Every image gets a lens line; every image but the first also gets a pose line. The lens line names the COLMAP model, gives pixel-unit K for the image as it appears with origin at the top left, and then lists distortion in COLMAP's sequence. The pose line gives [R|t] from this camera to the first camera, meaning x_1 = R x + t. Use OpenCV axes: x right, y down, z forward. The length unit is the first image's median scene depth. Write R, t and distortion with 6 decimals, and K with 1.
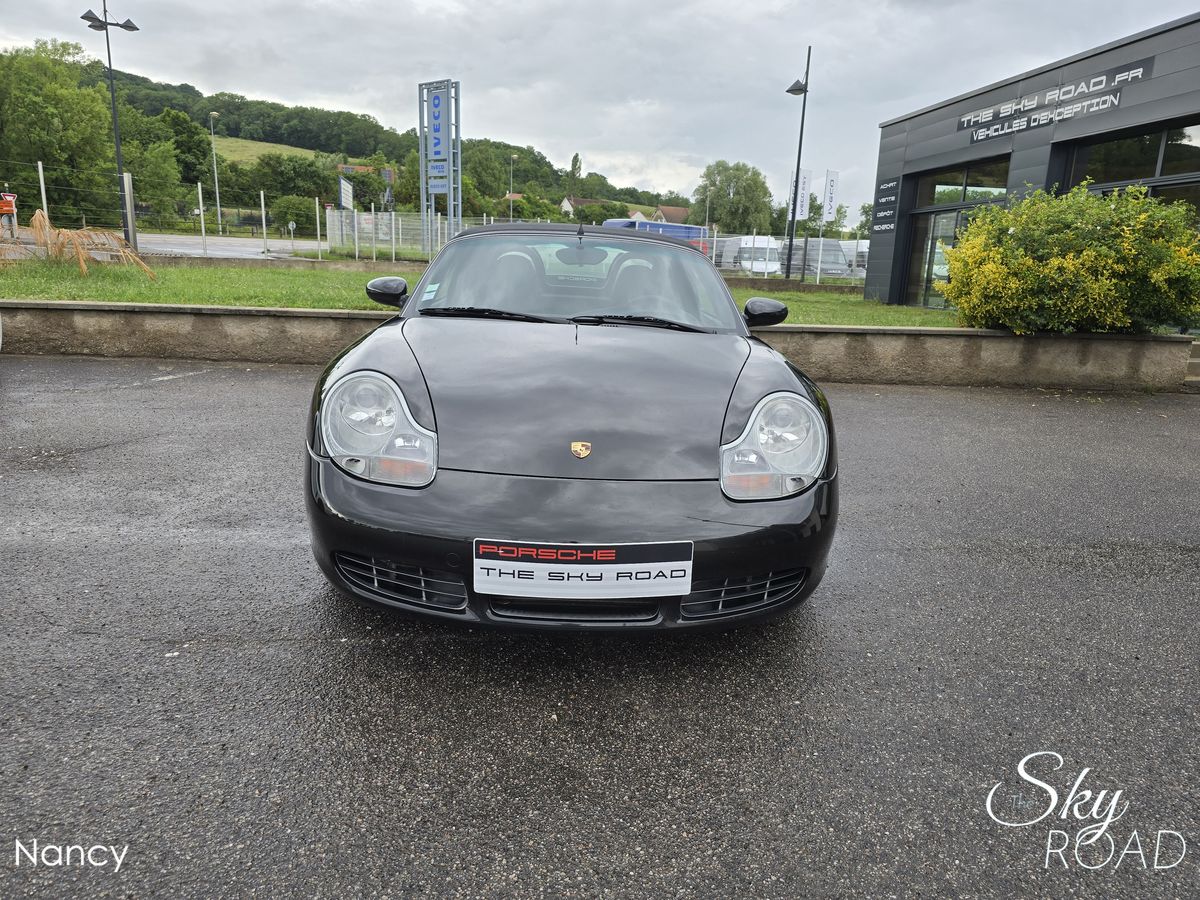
lens RADIAL K [[803.6, 0, 605.2], [0, 803.6, 455.0], [0, 0, 1]] dist [0.053887, -0.044624]
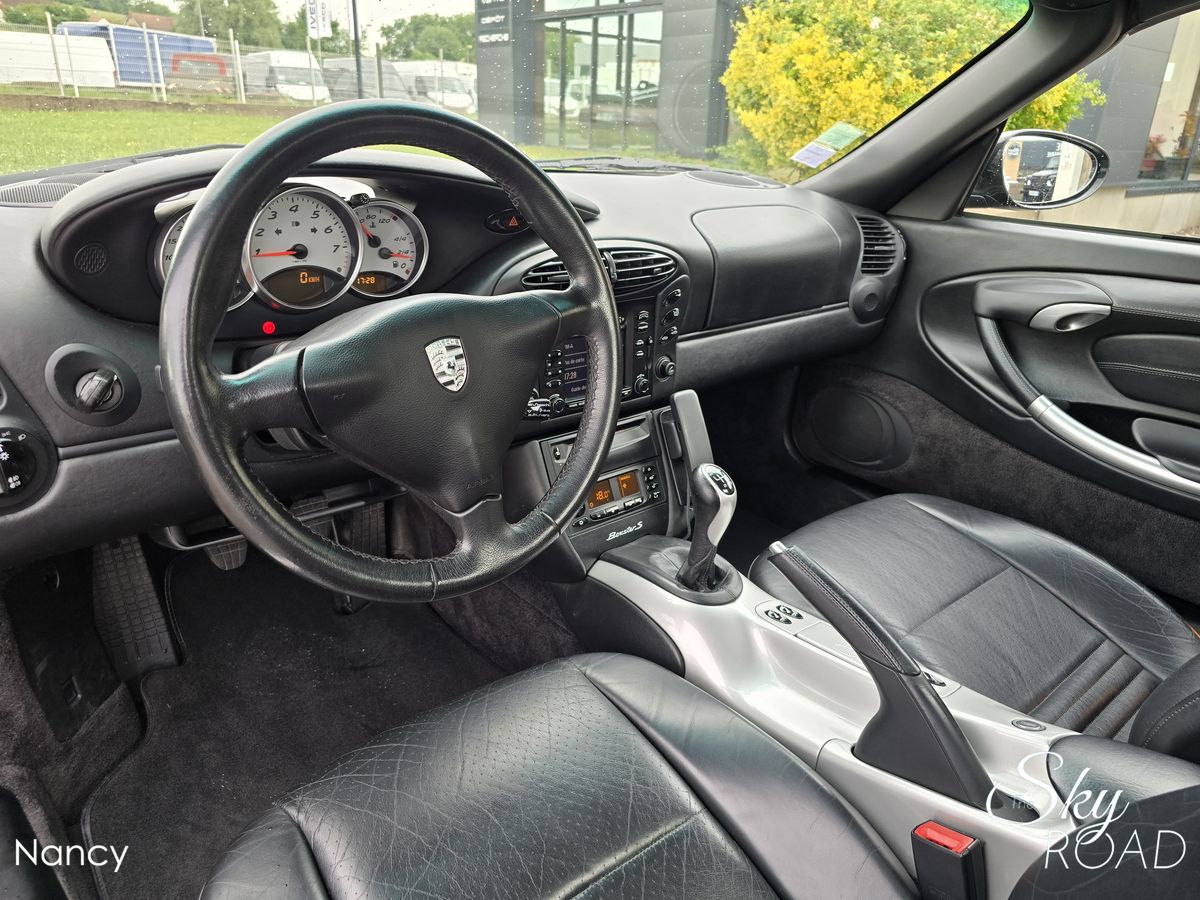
lens RADIAL K [[810.0, 0, 608.9], [0, 810.0, 450.6], [0, 0, 1]] dist [0.044734, -0.039437]
pose [[0.856093, -0.201998, 0.475712, -0.007248], [0.113339, 0.971428, 0.208525, -0.022934], [-0.504241, -0.124600, 0.854527, 0.107573]]
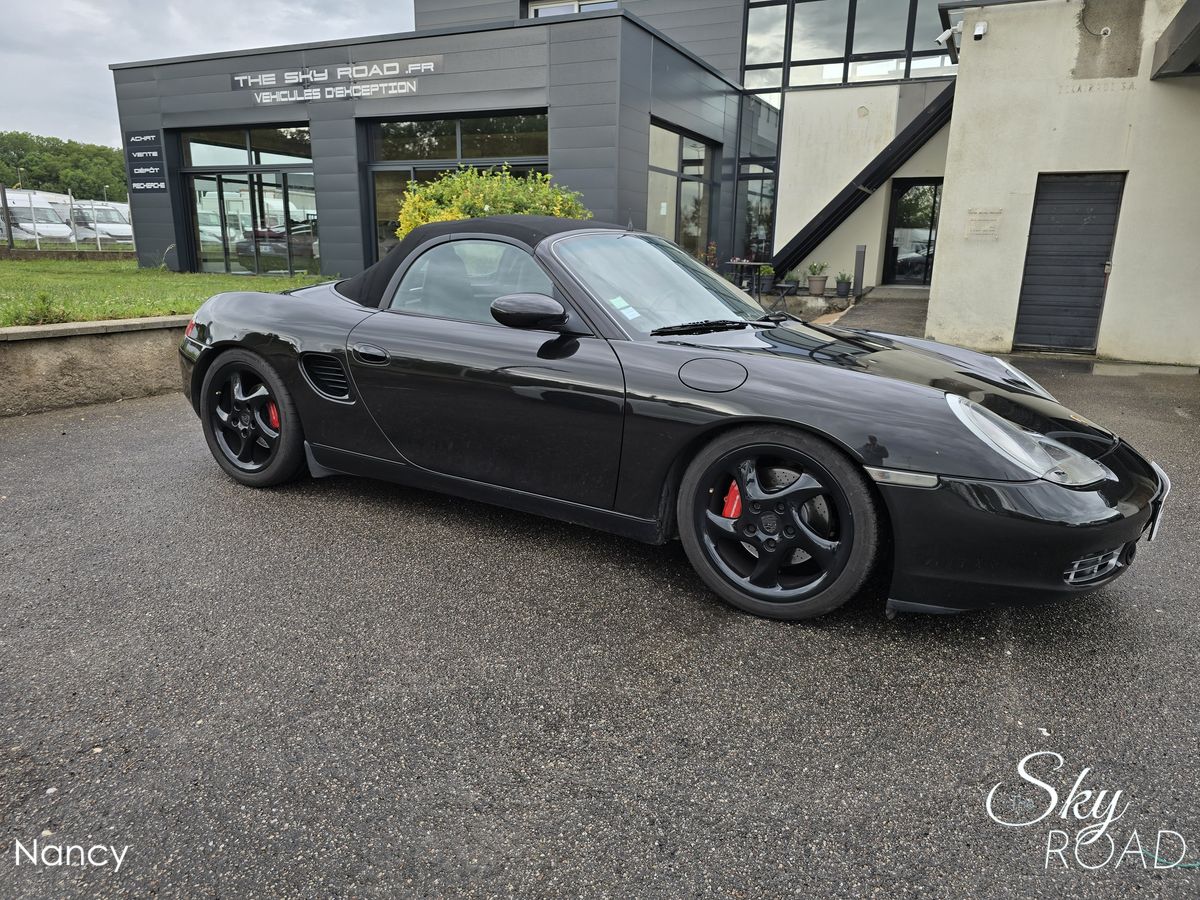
lens RADIAL K [[812.4, 0, 594.8], [0, 812.4, 451.9], [0, 0, 1]] dist [0.044434, -0.039208]
pose [[0.554376, -0.229678, 0.799947, -0.083440], [0.192637, 0.970477, 0.145140, -0.016329], [-0.809666, 0.073637, 0.582254, 0.047852]]
